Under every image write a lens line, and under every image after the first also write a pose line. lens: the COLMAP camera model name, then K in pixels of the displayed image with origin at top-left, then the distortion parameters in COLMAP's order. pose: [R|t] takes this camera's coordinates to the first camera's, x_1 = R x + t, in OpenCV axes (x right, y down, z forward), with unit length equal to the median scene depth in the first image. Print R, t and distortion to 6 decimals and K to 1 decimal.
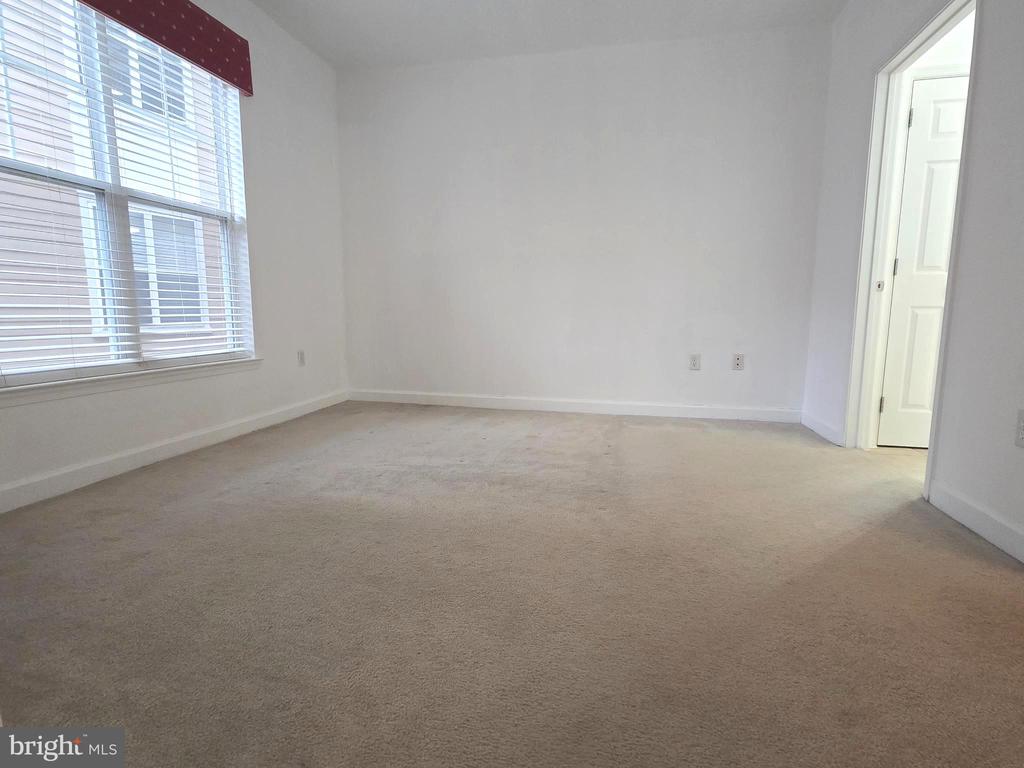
lens RADIAL K [[528.6, 0, 508.9], [0, 528.6, 380.9], [0, 0, 1]] dist [0.004807, -0.000674]
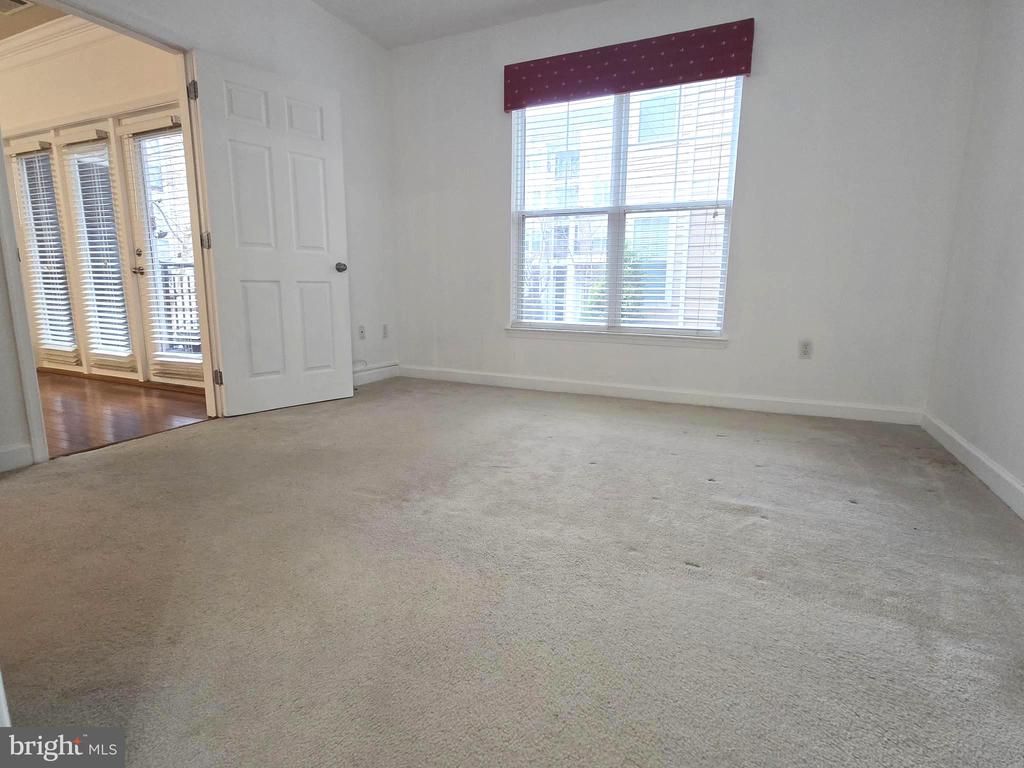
lens RADIAL K [[528.6, 0, 508.9], [0, 528.6, 380.9], [0, 0, 1]] dist [0.004807, -0.000674]
pose [[-0.221872, 0.154820, -0.962706, 0.703918], [-0.142675, 0.971533, 0.189121, -0.111126], [0.964581, 0.179315, -0.193467, 0.924264]]
